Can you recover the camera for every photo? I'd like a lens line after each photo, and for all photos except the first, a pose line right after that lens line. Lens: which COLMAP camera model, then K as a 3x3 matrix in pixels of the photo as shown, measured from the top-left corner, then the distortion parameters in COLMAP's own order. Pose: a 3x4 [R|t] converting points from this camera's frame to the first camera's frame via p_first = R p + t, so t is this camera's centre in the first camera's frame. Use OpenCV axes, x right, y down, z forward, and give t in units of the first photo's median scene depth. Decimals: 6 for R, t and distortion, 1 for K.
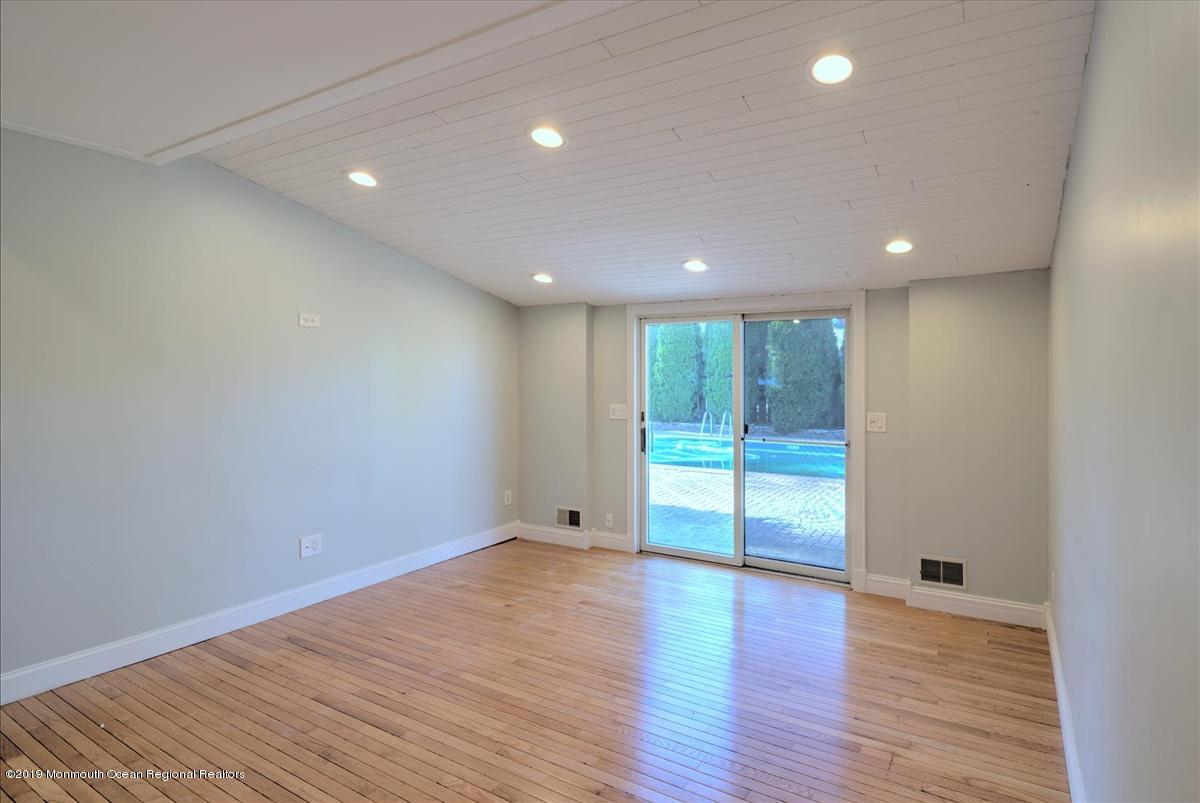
lens RADIAL K [[588.5, 0, 697.8], [0, 588.5, 372.0], [0, 0, 1]] dist [0.002887, -0.010205]
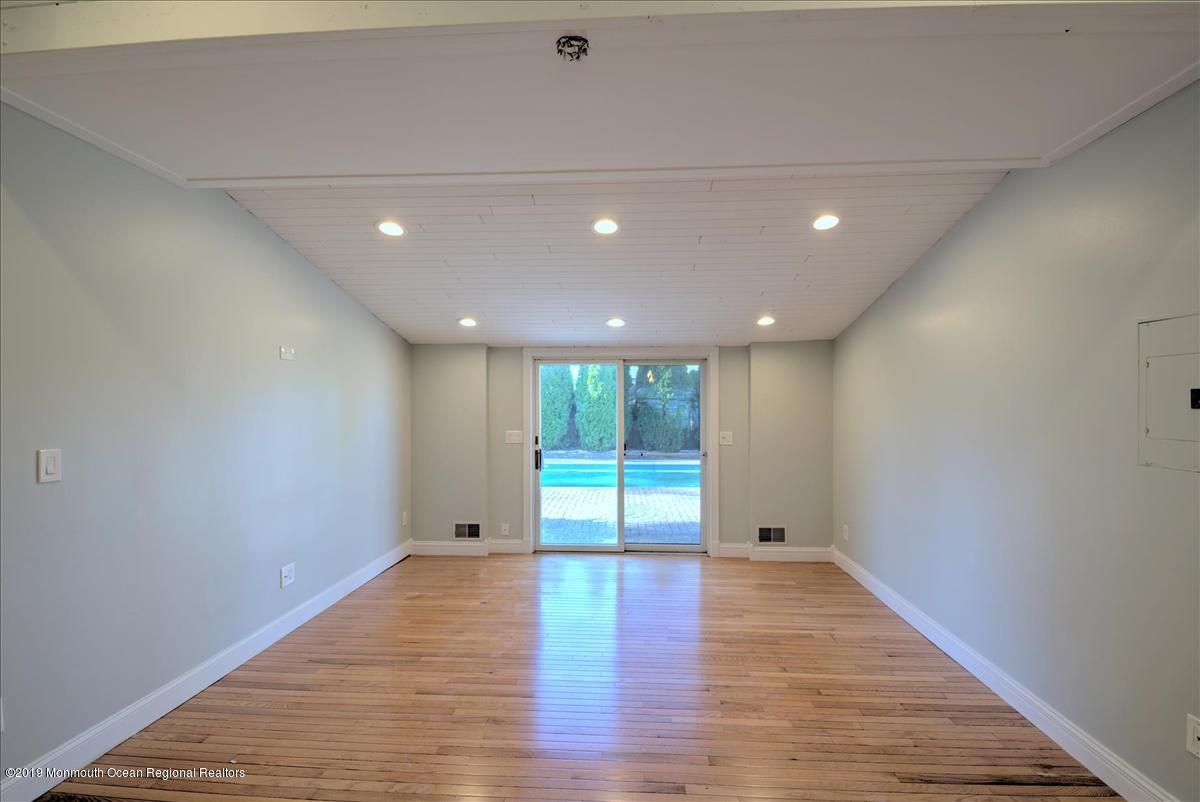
lens RADIAL K [[518.4, 0, 606.8], [0, 518.4, 400.6], [0, 0, 1]] dist [0.000059, -0.009666]
pose [[0.910508, 0.001222, 0.413490, -0.432521], [0.000469, 0.999992, -0.003988, -0.001830], [-0.413492, 0.003825, 0.910500, -0.035840]]
